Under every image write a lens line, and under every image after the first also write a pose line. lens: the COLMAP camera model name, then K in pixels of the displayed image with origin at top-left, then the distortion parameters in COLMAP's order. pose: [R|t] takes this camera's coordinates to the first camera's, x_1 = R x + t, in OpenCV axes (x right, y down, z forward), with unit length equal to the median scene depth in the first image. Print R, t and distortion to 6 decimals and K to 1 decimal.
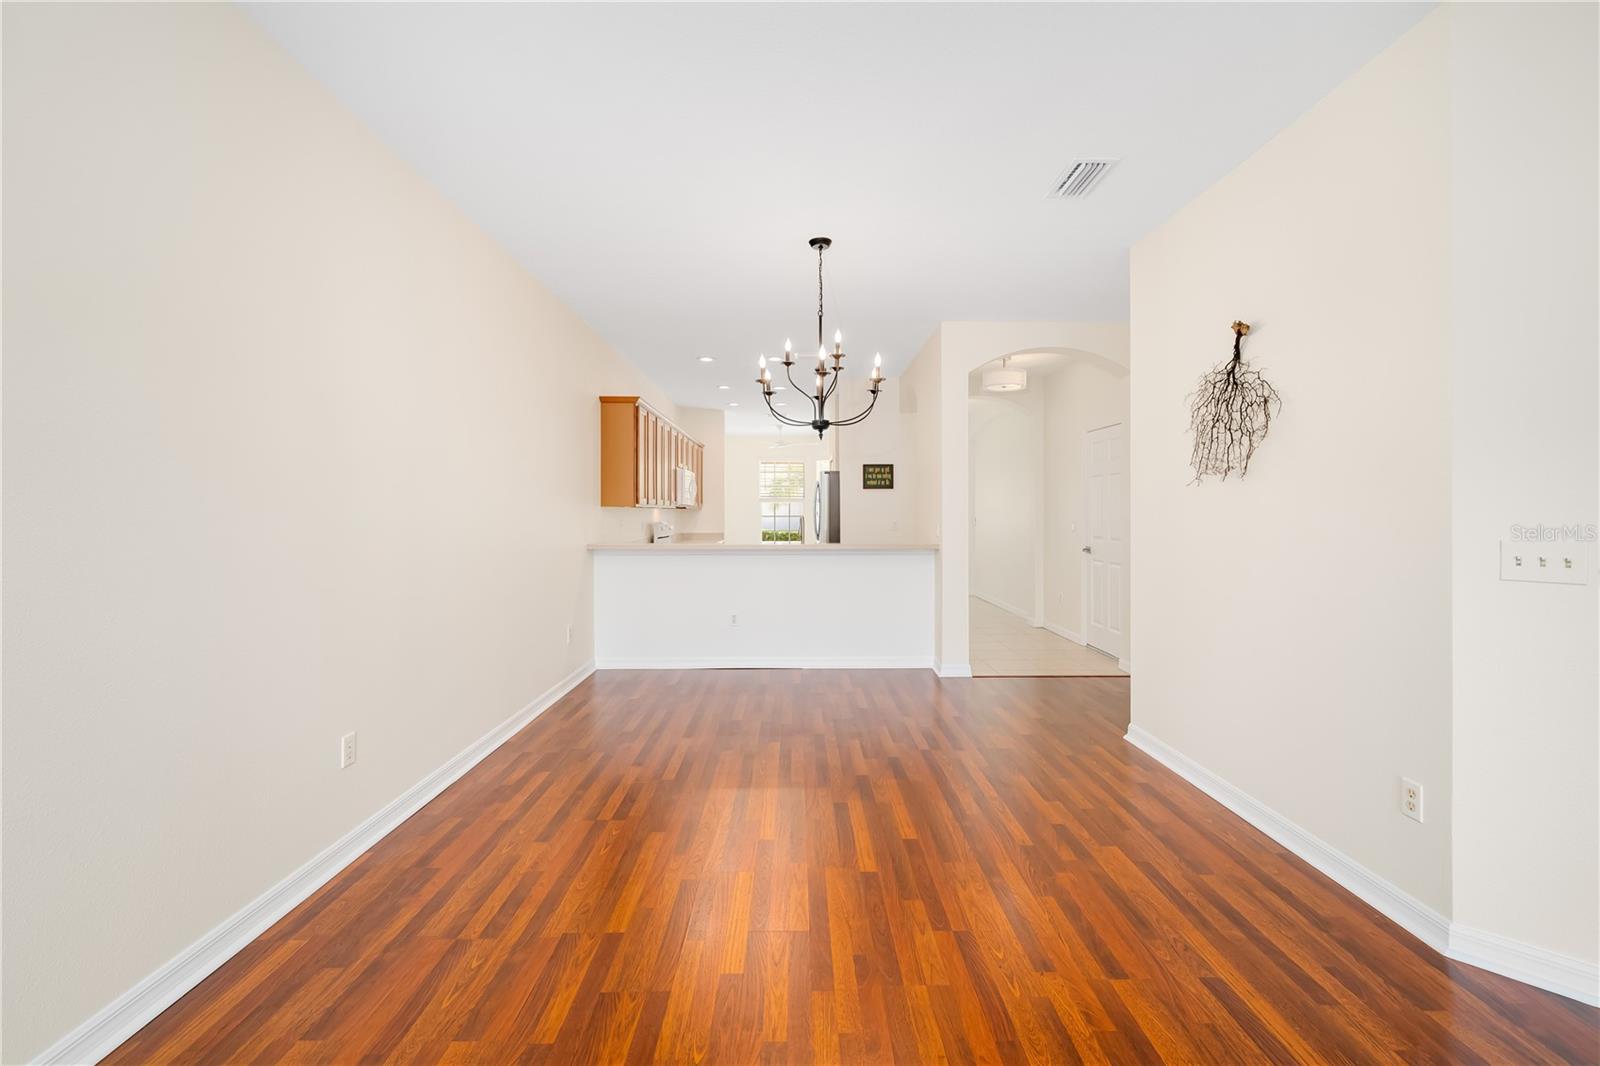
lens RADIAL K [[683.5, 0, 804.6], [0, 683.5, 510.8], [0, 0, 1]] dist [0.002779, 0.000289]
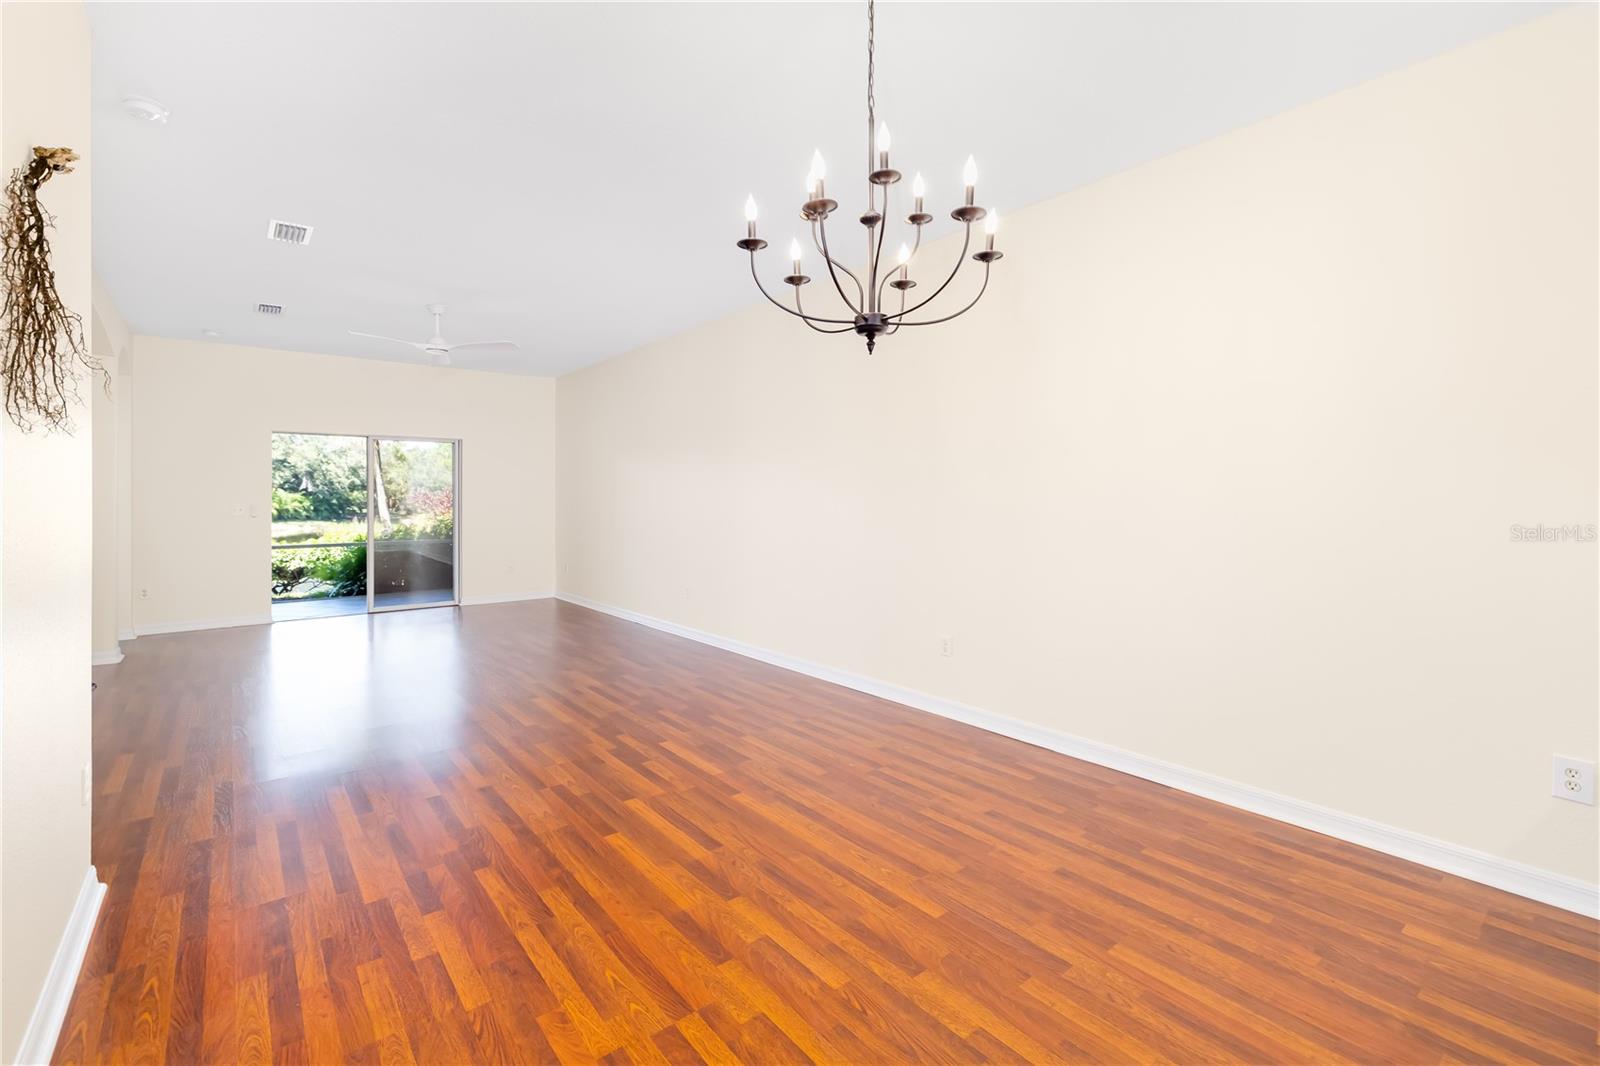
lens RADIAL K [[683.5, 0, 804.6], [0, 683.5, 510.8], [0, 0, 1]] dist [0.002779, 0.000289]
pose [[-0.777958, 0.014752, -0.628143, 0.505241], [0.003707, 0.999815, 0.018890, 0.005446], [0.628305, 0.012367, -0.777869, 1.789605]]
